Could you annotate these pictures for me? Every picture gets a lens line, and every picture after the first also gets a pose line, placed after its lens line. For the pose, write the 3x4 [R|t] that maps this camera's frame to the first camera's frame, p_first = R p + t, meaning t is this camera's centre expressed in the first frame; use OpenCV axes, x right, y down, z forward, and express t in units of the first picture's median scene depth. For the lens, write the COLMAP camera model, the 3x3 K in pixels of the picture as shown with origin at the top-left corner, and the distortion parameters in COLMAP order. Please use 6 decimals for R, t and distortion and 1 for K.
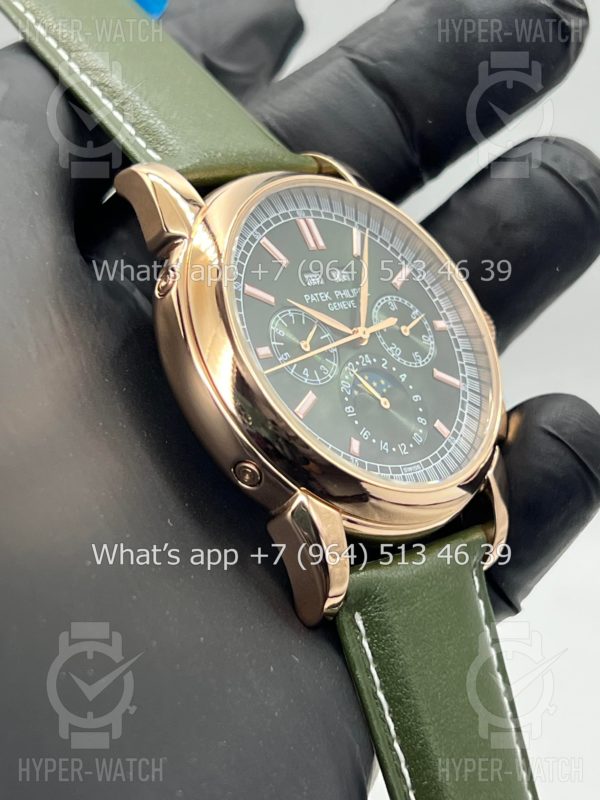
lens RADIAL K [[1837.8, 0, 300.0], [0, 1837.8, 400.0], [0, 0, 1]] dist [0.246785, -0.841720]
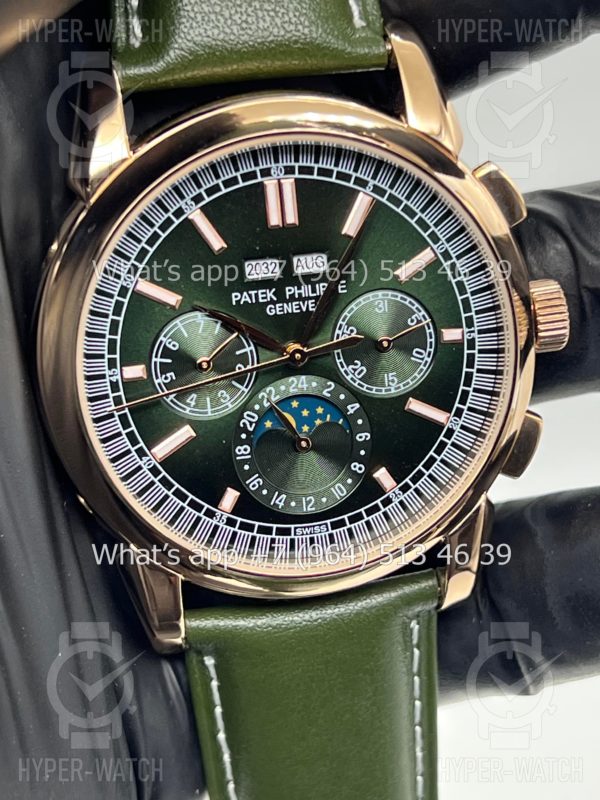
lens RADIAL K [[1837.8, 0, 300.0], [0, 1837.8, 400.0], [0, 0, 1]] dist [0.246785, -0.841720]
pose [[0.830549, 0.384018, -0.403384, 0.355708], [-0.114318, 0.826402, 0.551353, -0.449480], [0.545087, -0.411812, 0.730268, 0.414733]]
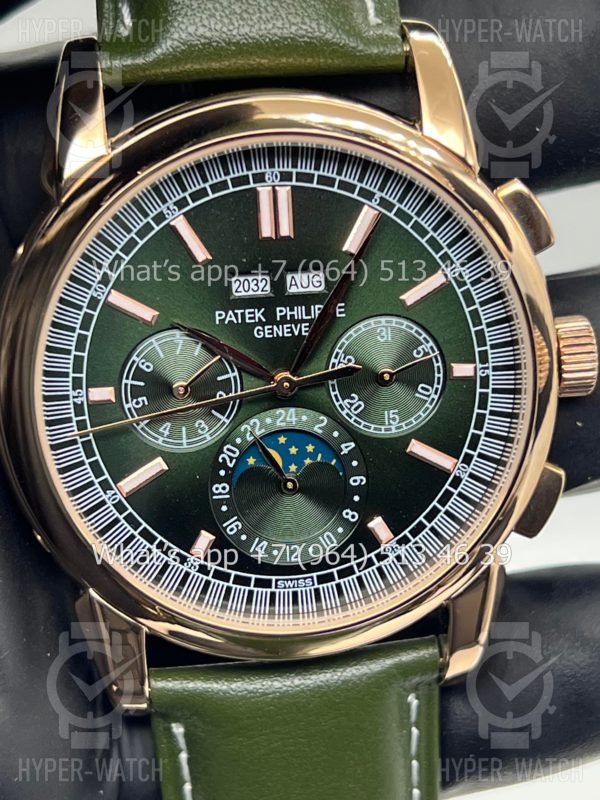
lens RADIAL K [[1837.8, 0, 300.0], [0, 1837.8, 400.0], [0, 0, 1]] dist [0.246785, -0.841720]
pose [[0.790852, 0.402039, -0.461431, 0.359329], [-0.127577, 0.845697, 0.518190, -0.389954], [0.598563, -0.350944, 0.720112, 0.493277]]
